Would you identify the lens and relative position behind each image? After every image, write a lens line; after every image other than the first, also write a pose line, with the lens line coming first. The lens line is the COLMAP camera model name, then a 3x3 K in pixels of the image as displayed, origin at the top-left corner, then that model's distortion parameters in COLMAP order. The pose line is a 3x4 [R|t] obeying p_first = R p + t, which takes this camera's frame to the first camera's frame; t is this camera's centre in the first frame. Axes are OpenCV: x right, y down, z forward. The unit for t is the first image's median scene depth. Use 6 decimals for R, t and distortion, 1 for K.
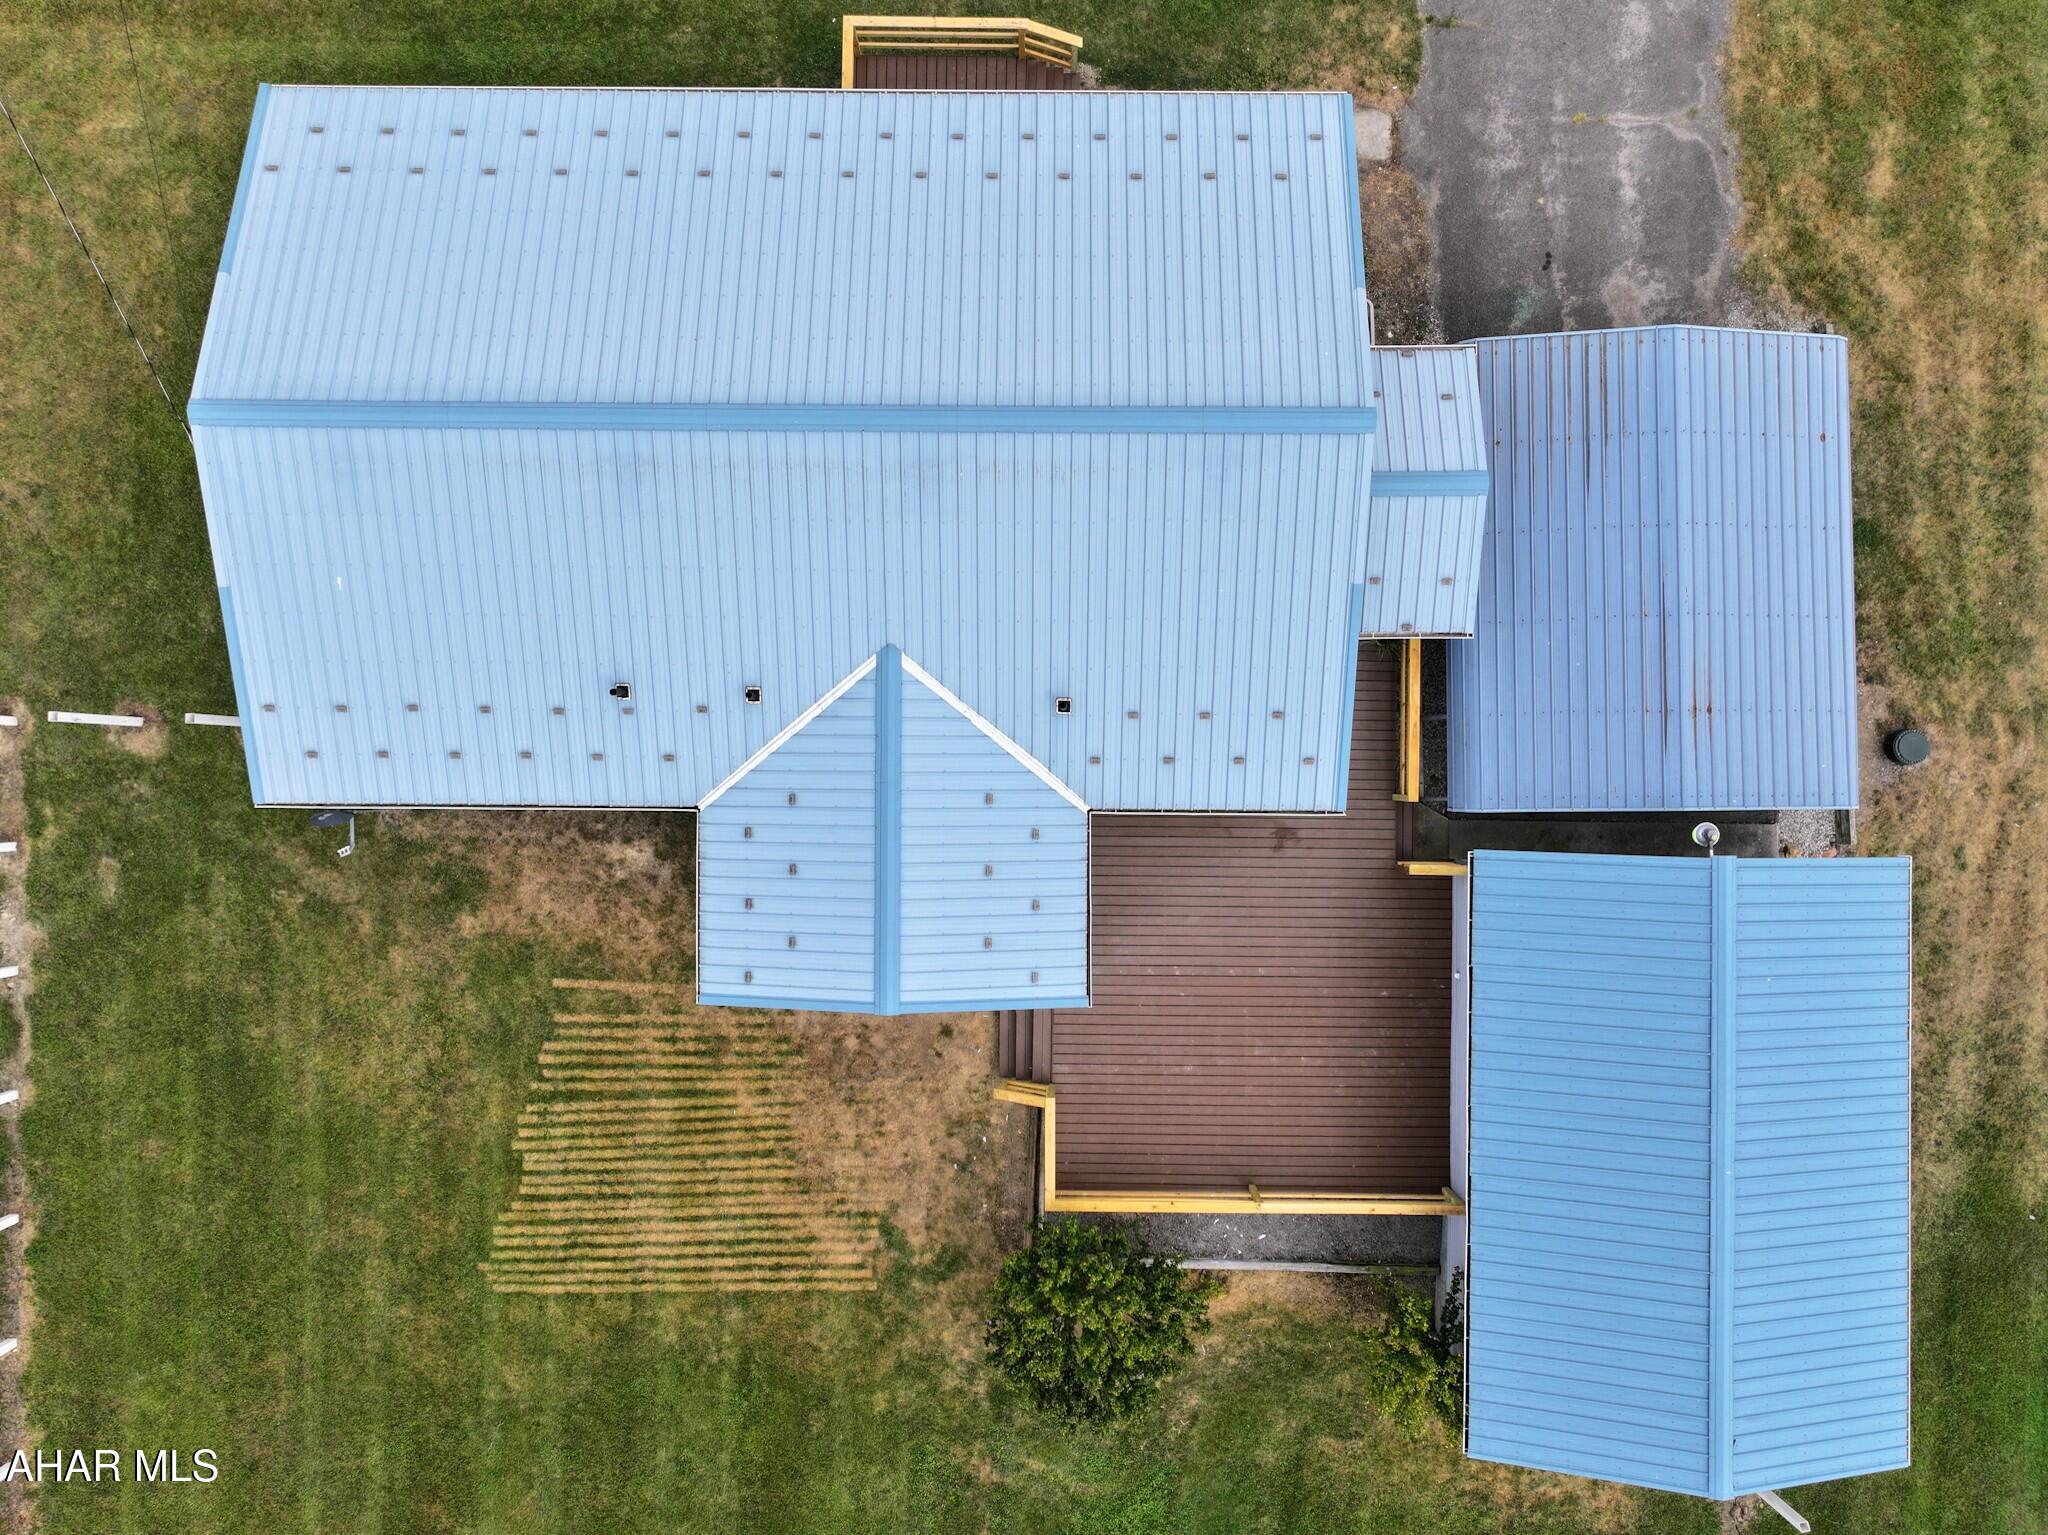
lens RADIAL K [[1444.2, 0, 1031.5], [0, 1444.2, 760.0], [0, 0, 1]] dist [0.004902, 0.010451]
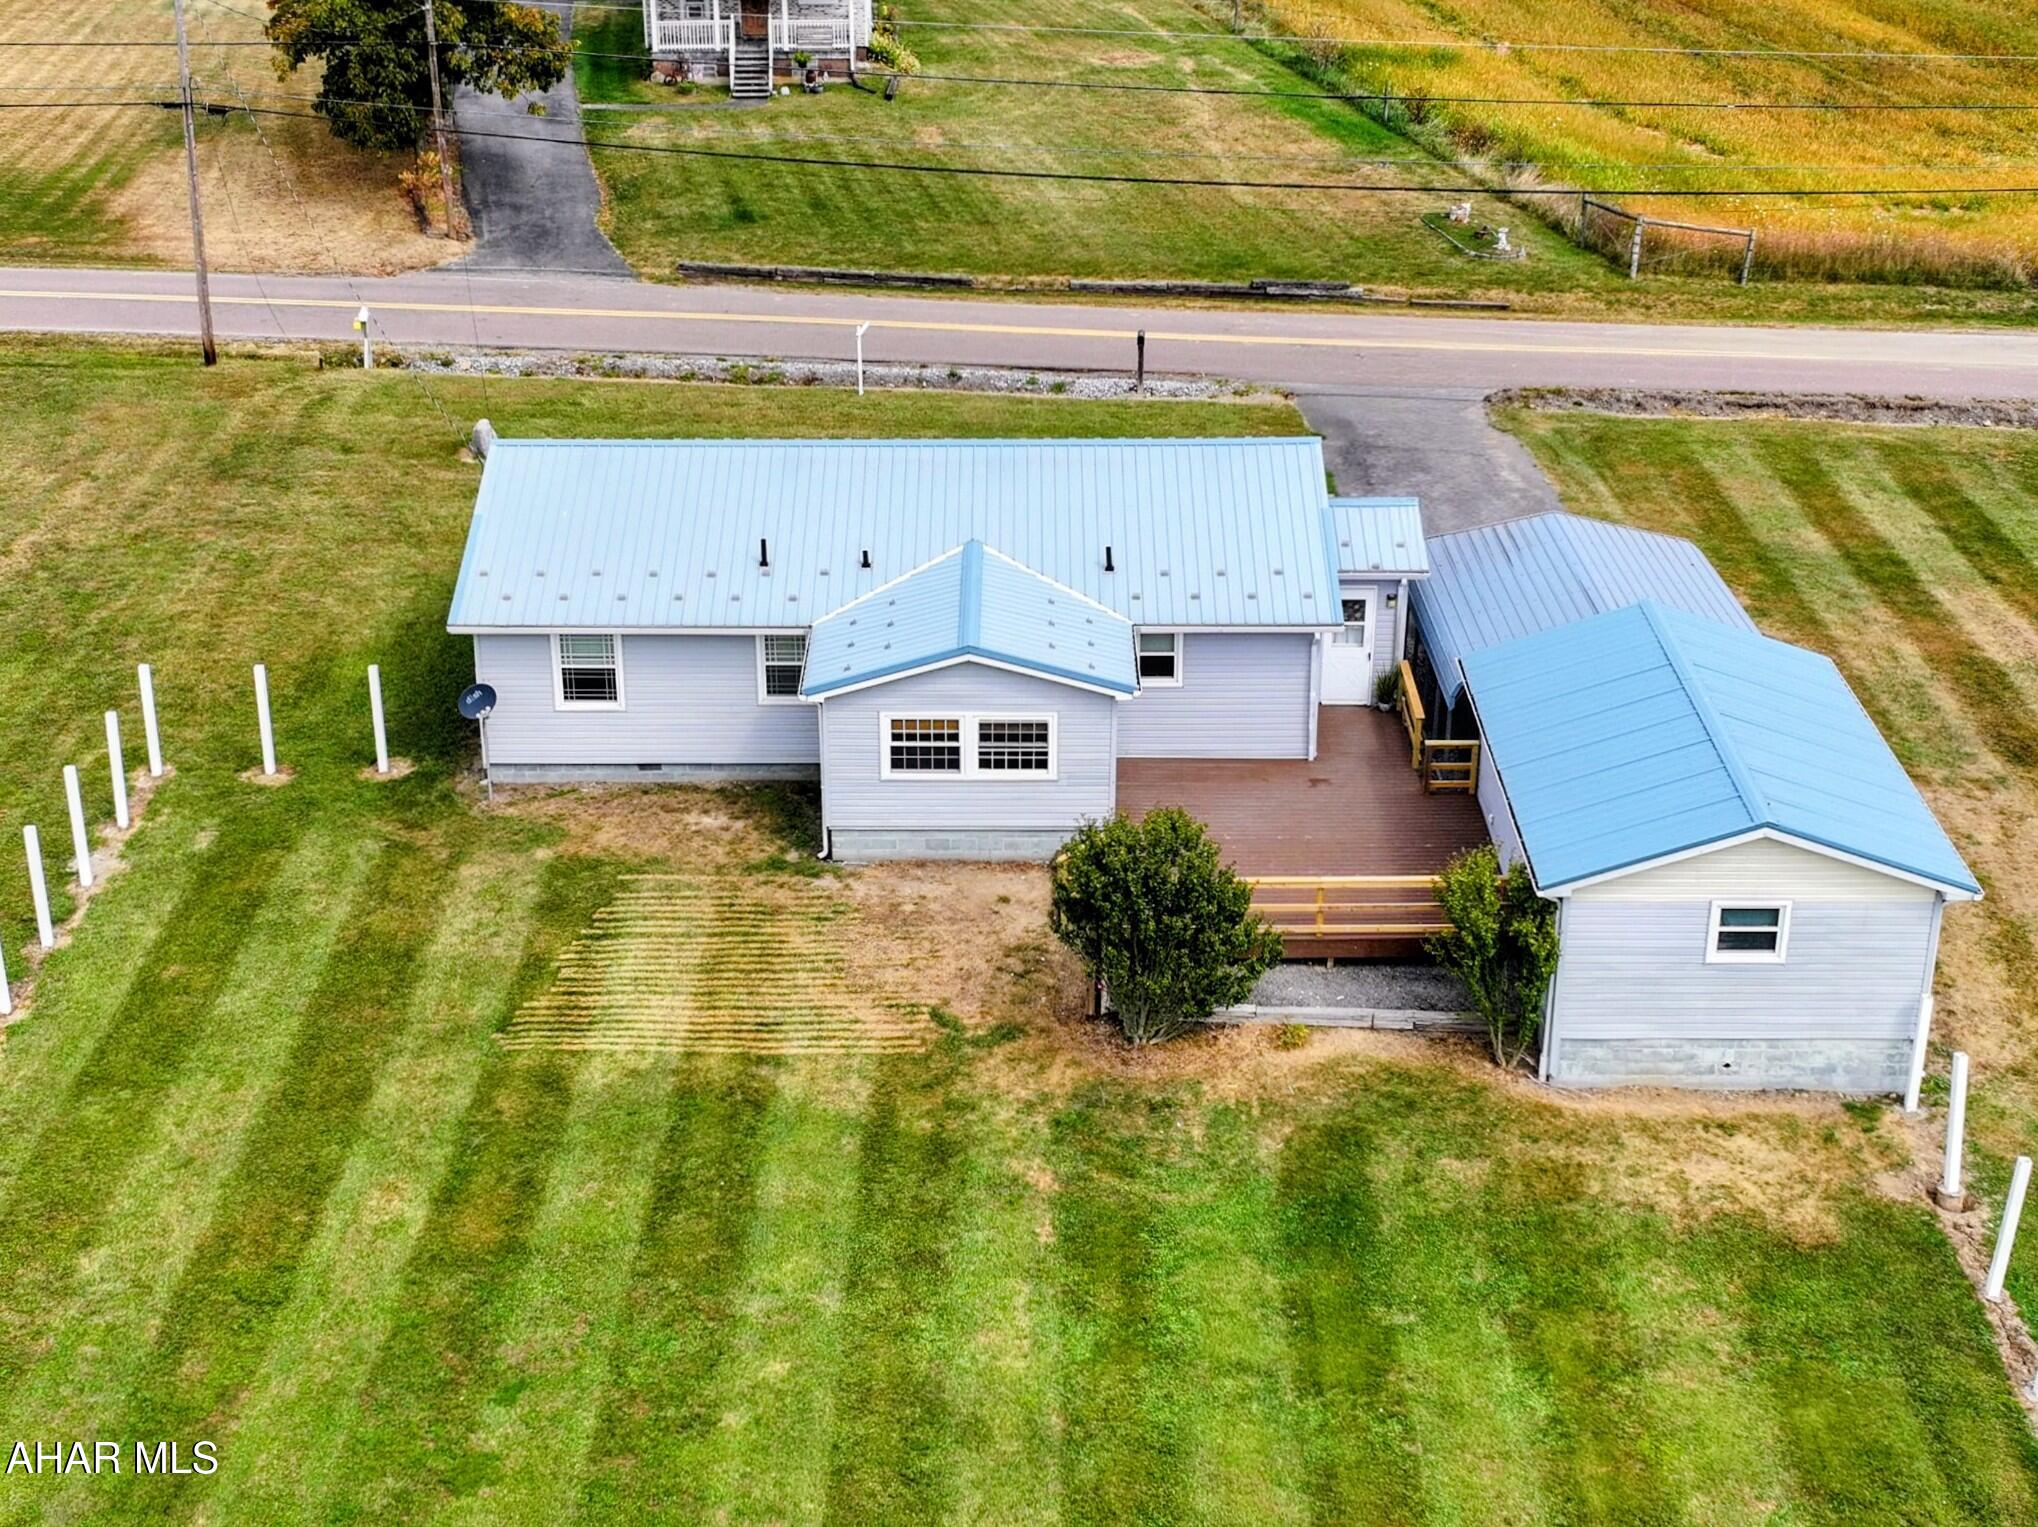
lens RADIAL K [[2803.0, 0, 1020.8], [0, 2803.0, 759.8], [0, 0, 1]] dist [0.016069, 0.000000]
pose [[0.999998, -0.001699, 0.001145, -0.049045], [0.001758, 0.424182, -0.905575, 1.895888], [0.001053, 0.905575, 0.424184, 0.088222]]
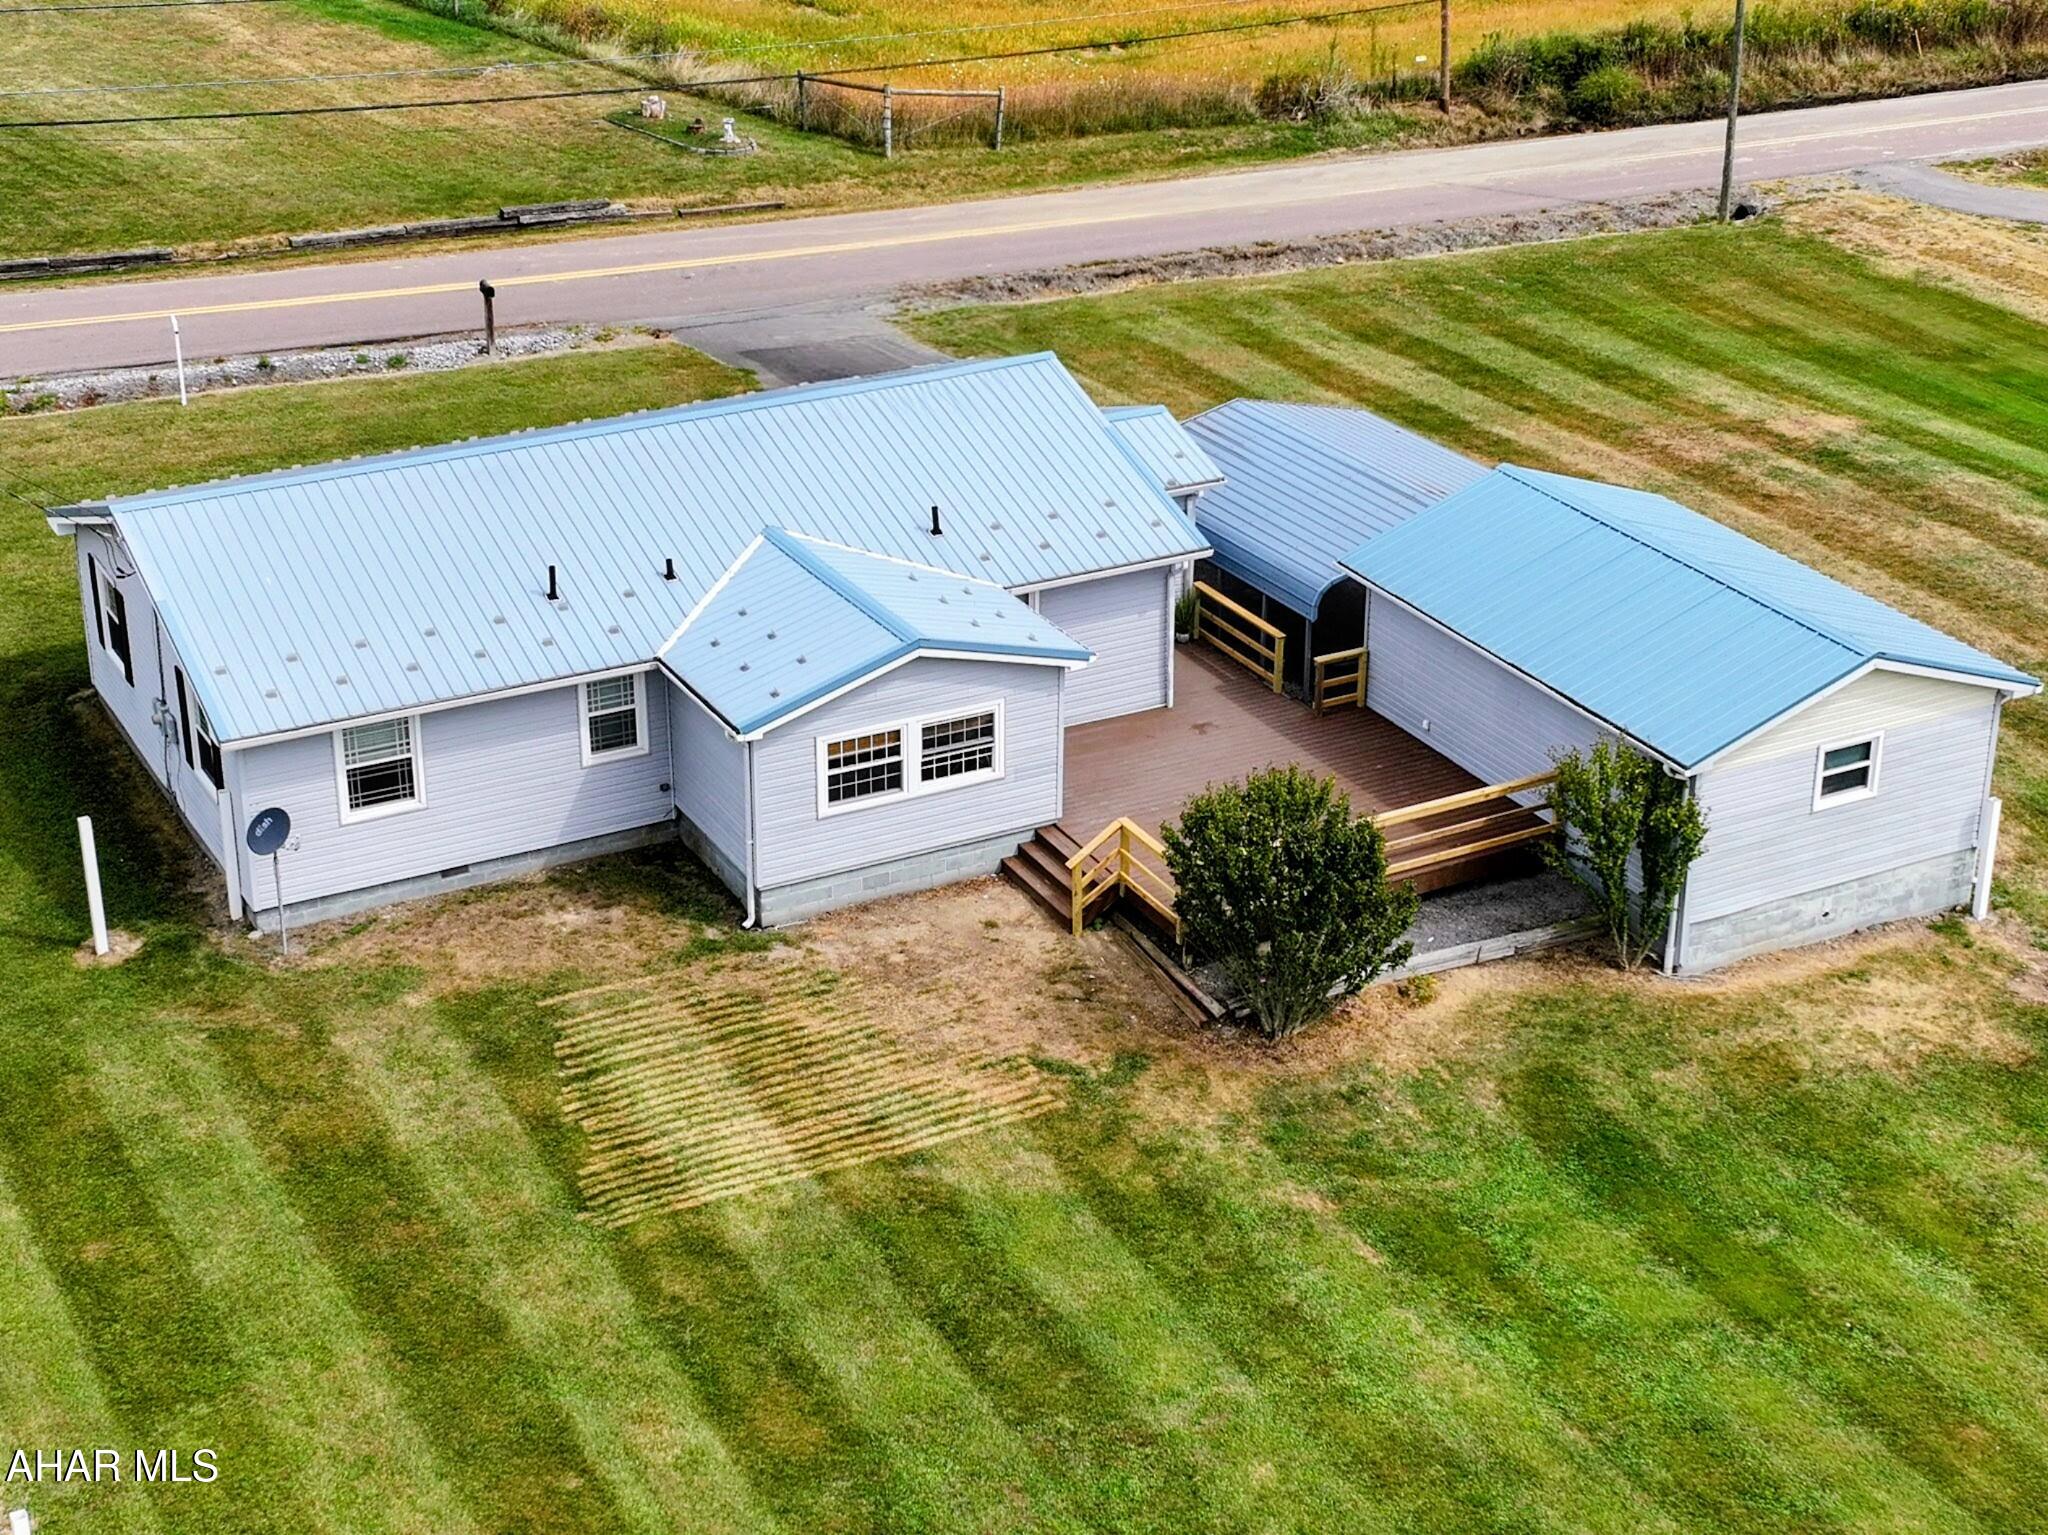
lens RADIAL K [[3266.3, 0, 1012.7], [0, 3266.3, 768.7], [0, 0, 1]] dist [0.007518, 0.000000]
pose [[0.880125, -0.198416, 0.431290, -0.860074], [0.474703, 0.379391, -0.794179, 1.689020], [-0.006050, 0.903711, 0.428100, 0.086701]]
